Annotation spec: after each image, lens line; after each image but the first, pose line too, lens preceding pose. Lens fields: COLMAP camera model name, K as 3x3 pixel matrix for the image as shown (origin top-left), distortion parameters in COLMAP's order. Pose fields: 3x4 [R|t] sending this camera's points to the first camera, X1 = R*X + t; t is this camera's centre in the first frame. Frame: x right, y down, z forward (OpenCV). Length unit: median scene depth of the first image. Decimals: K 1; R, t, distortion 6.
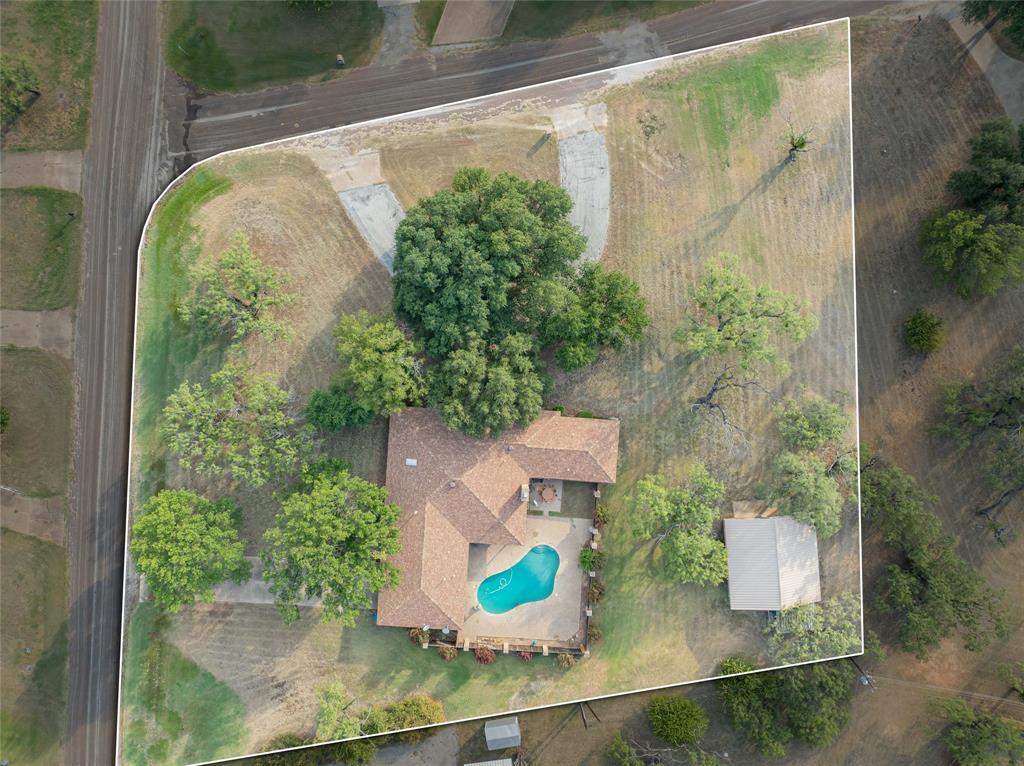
lens RADIAL K [[720.2, 0, 512.0], [0, 720.2, 383.0], [0, 0, 1]] dist [-0.029955, -0.000480]
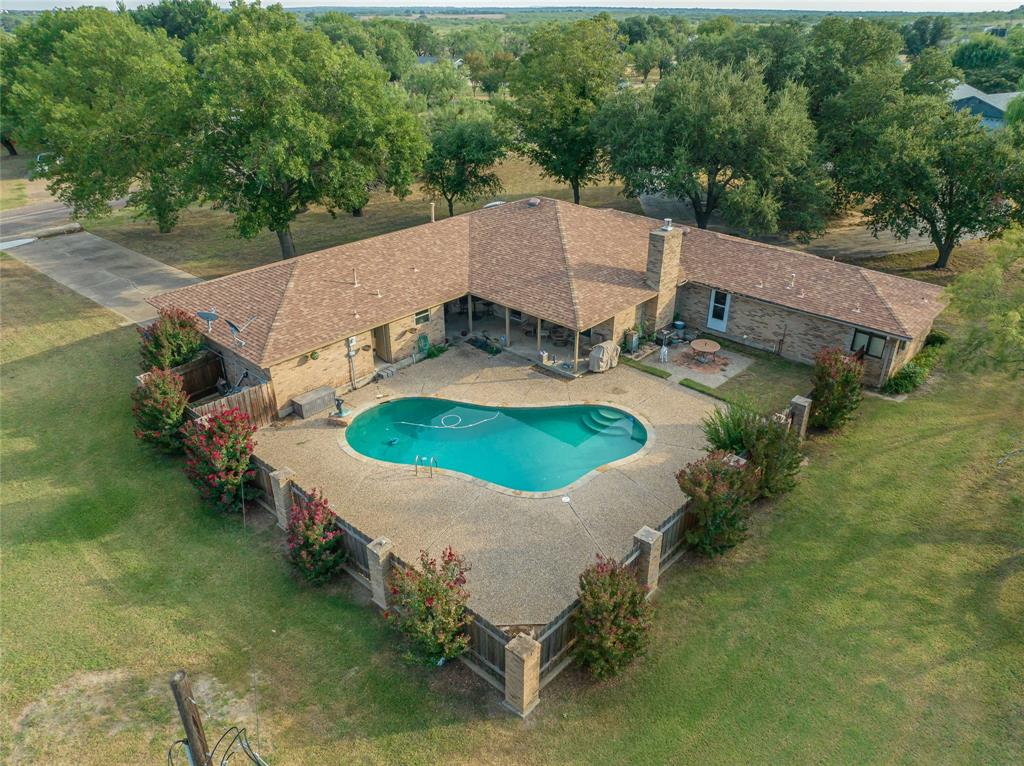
lens RADIAL K [[720.2, 0, 512.0], [0, 720.2, 383.0], [0, 0, 1]] dist [-0.029955, -0.000480]
pose [[0.777232, 0.287776, -0.559549, 0.182967], [-0.629212, 0.357667, -0.690048, 0.474855], [0.001553, 0.888403, 0.459063, 0.836298]]
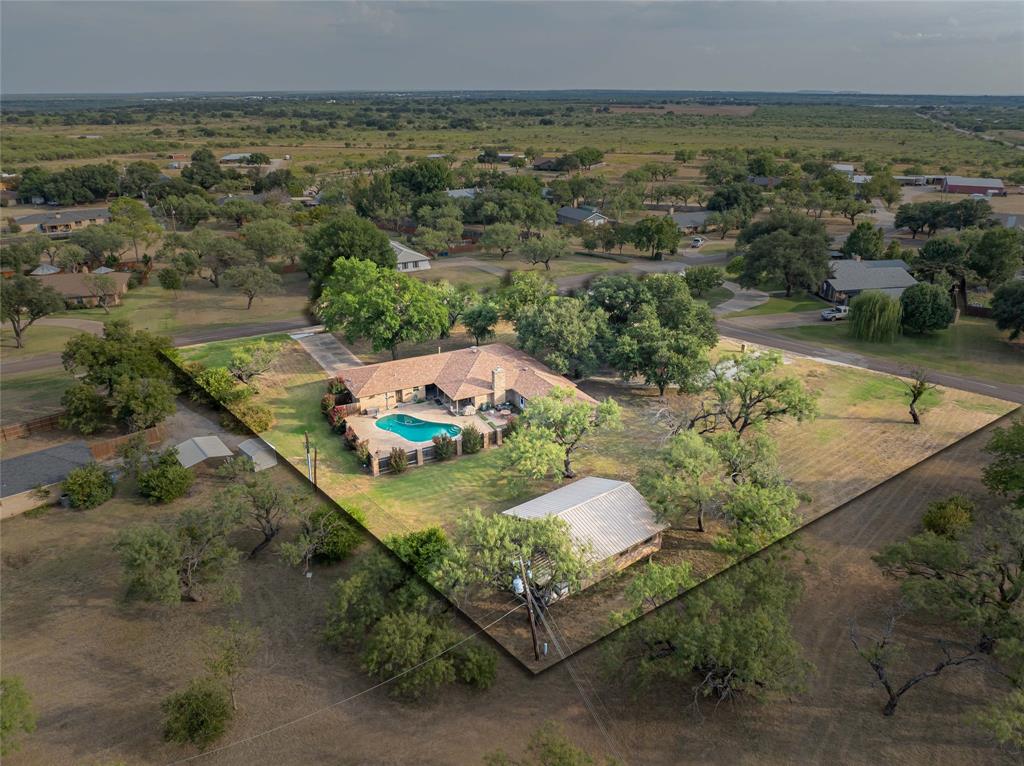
lens RADIAL K [[720.2, 0, 512.0], [0, 720.2, 383.0], [0, 0, 1]] dist [-0.029955, -0.000480]
pose [[0.524976, 0.316336, -0.790147, 0.871364], [-0.851117, 0.195428, -0.487245, 0.642934], [0.000284, 0.928299, 0.371834, 0.559487]]
